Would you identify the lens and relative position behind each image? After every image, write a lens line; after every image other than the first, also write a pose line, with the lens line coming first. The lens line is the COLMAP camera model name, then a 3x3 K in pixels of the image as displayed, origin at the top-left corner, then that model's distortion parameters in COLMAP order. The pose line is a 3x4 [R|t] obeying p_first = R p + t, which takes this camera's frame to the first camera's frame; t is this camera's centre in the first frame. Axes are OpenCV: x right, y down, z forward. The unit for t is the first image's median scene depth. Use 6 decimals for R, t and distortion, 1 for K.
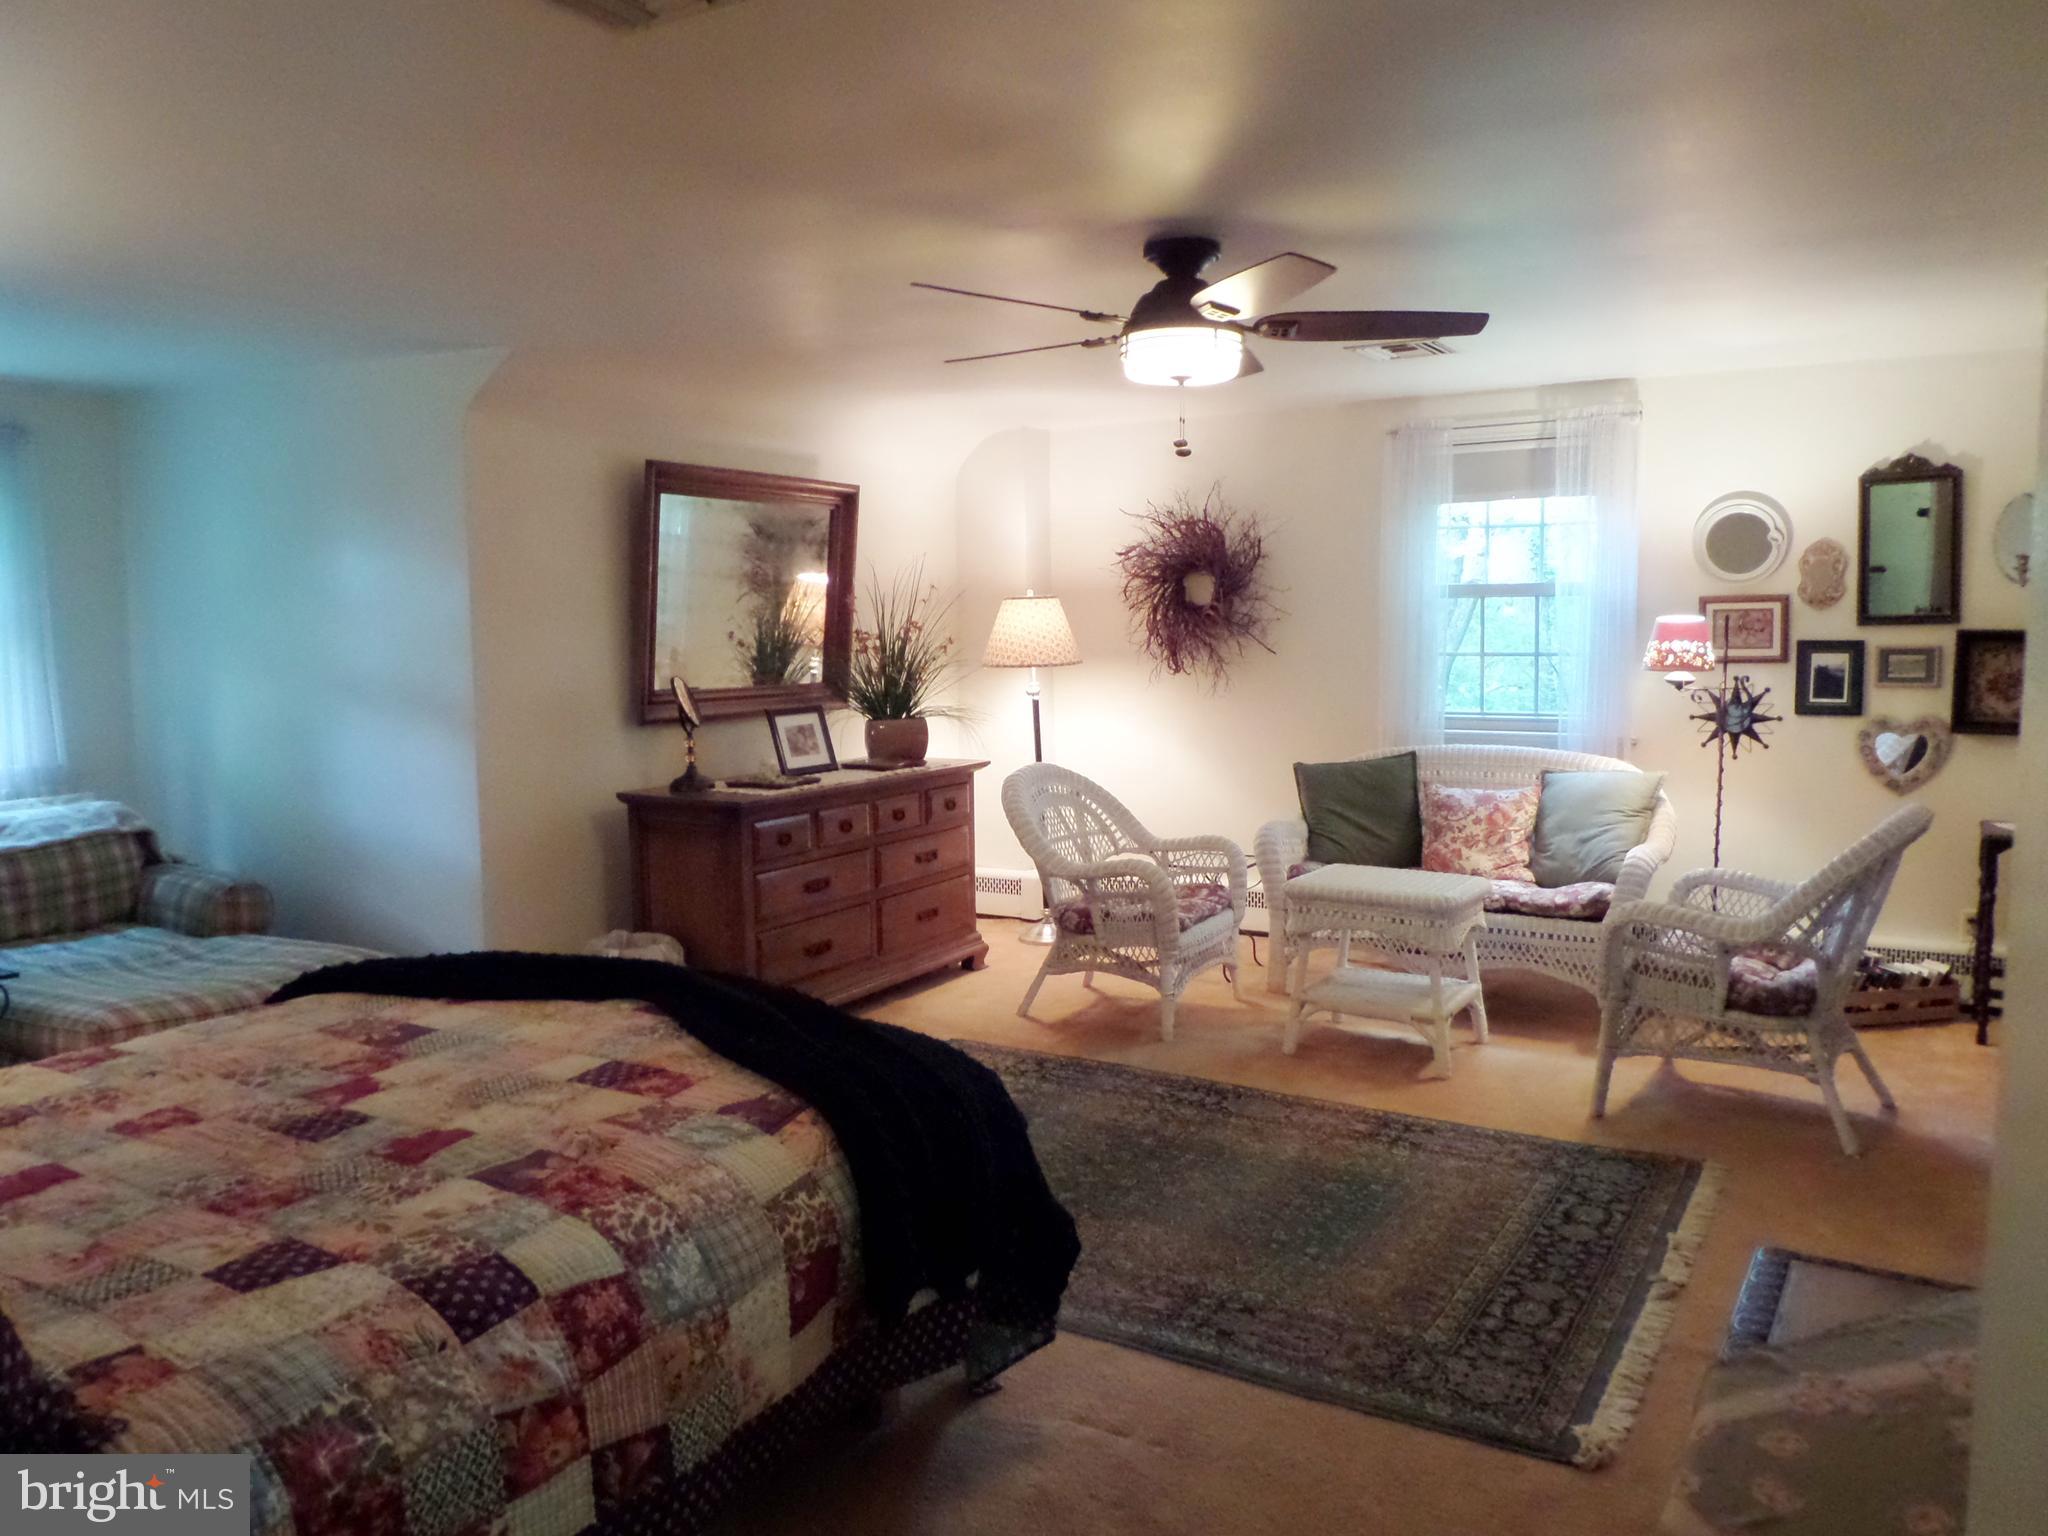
lens RADIAL K [[1503.0, 0, 1015.3], [0, 1503.0, 763.4], [0, 0, 1]] dist [-0.023641, 0.003070]
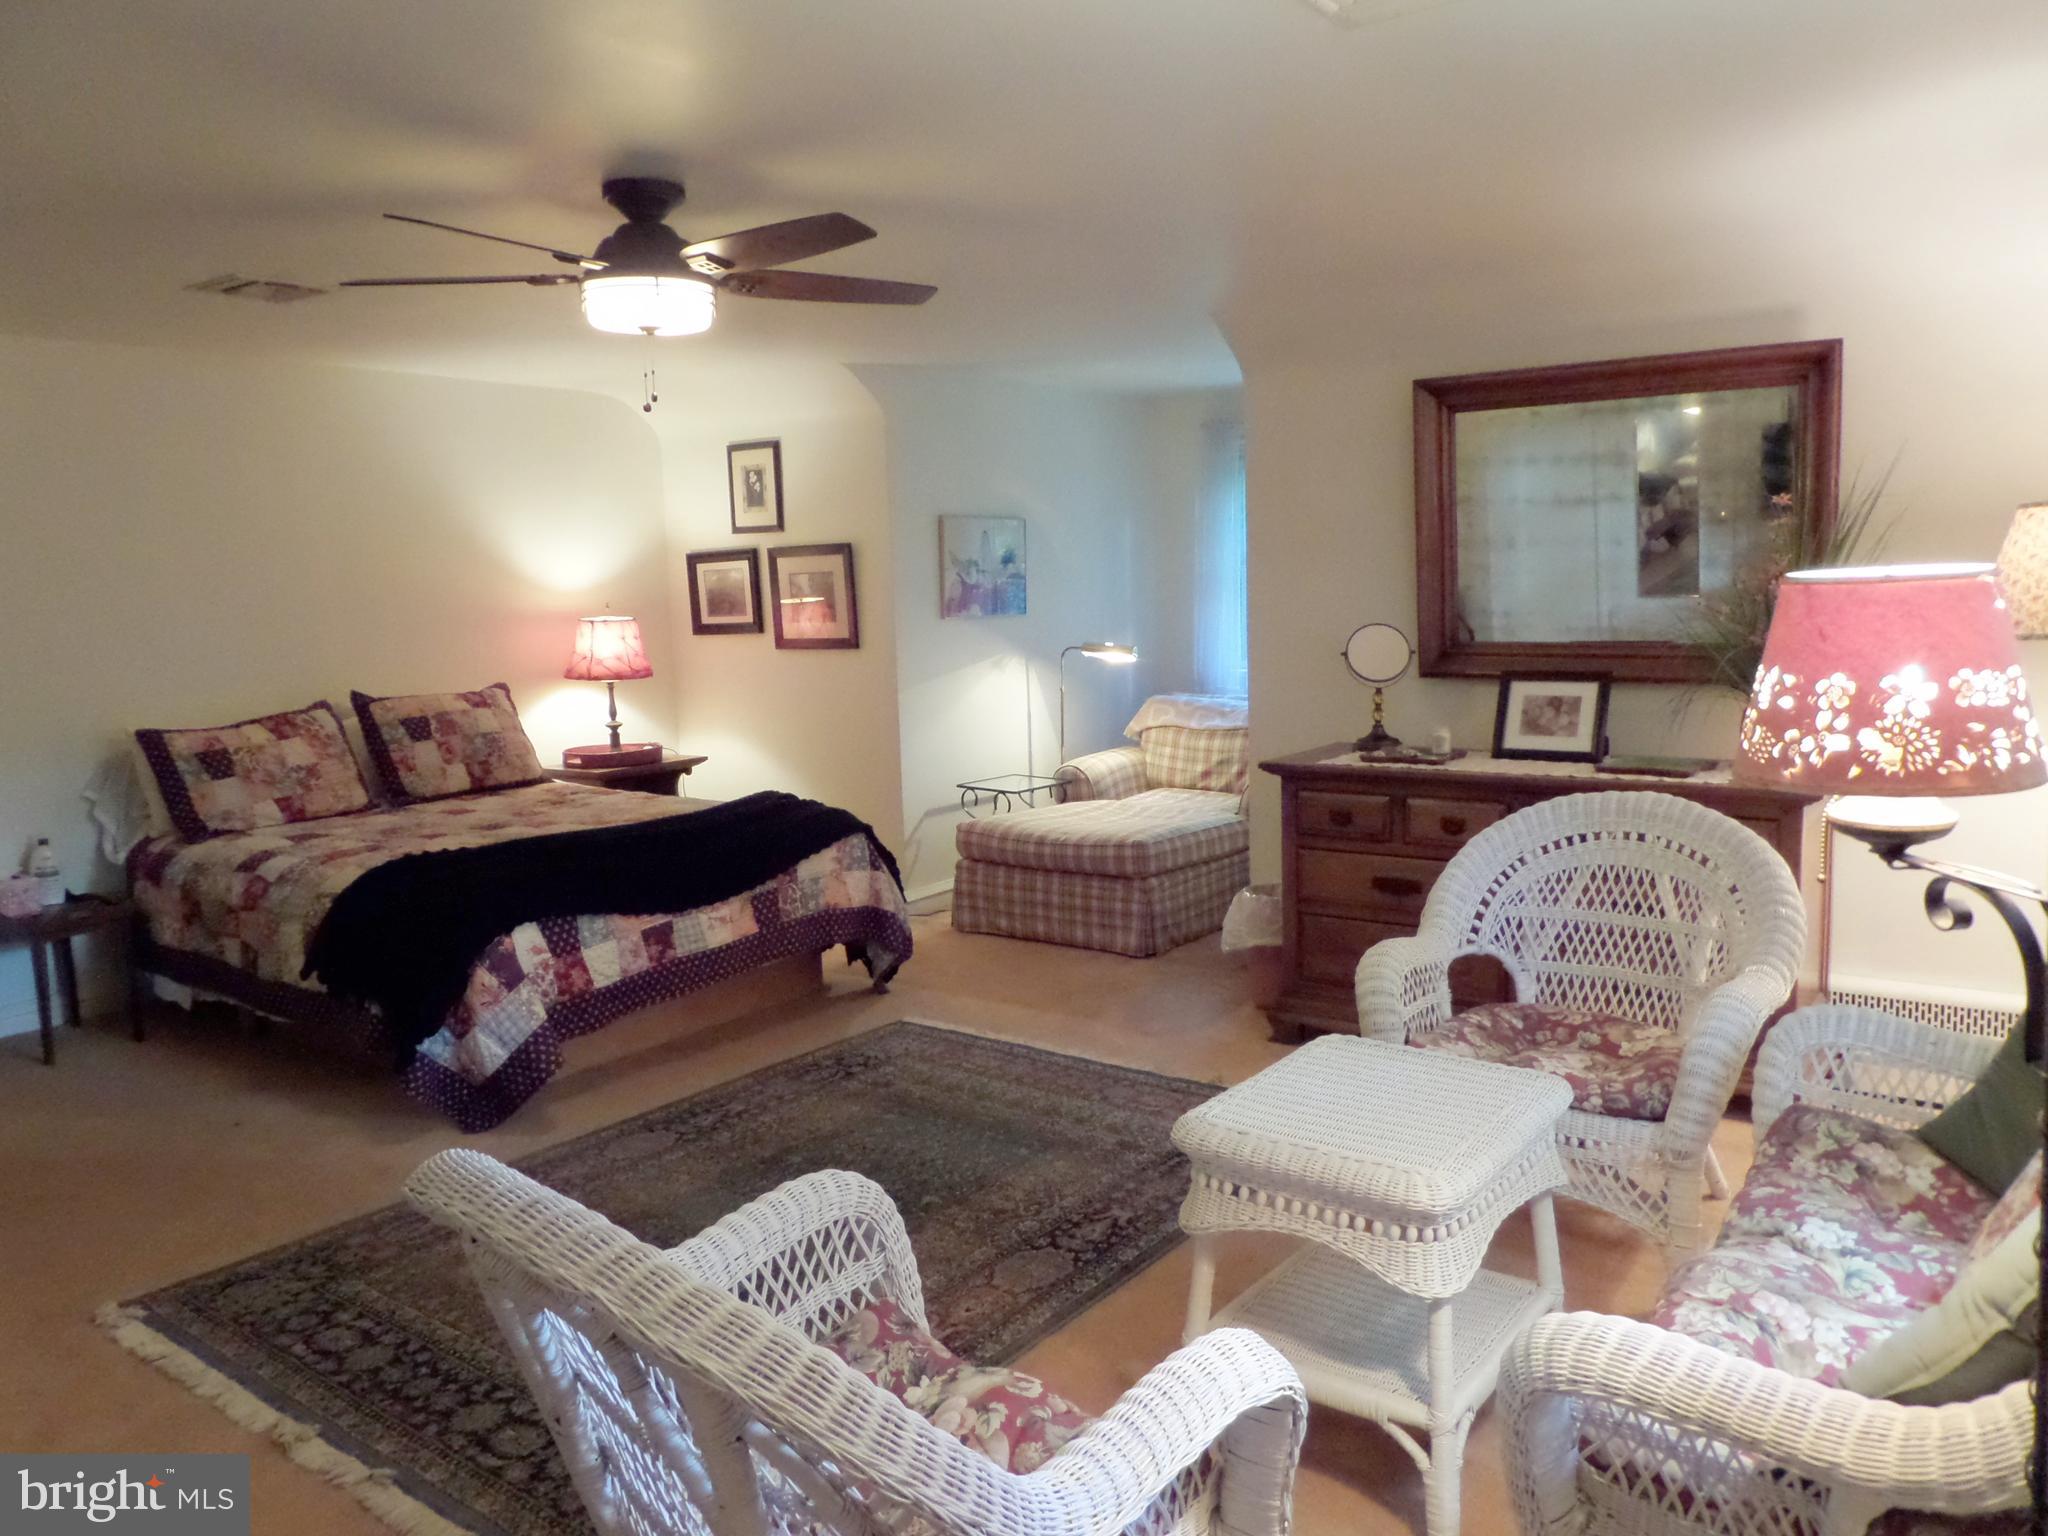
lens RADIAL K [[1468.8, 0, 1018.6], [0, 1468.8, 774.2], [0, 0, 1]] dist [-0.020592, -0.005760]
pose [[-0.081016, 0.145069, -0.986099, 0.888690], [-0.069386, 0.986130, 0.150775, -0.114371], [0.994295, 0.080637, -0.069826, 1.119001]]
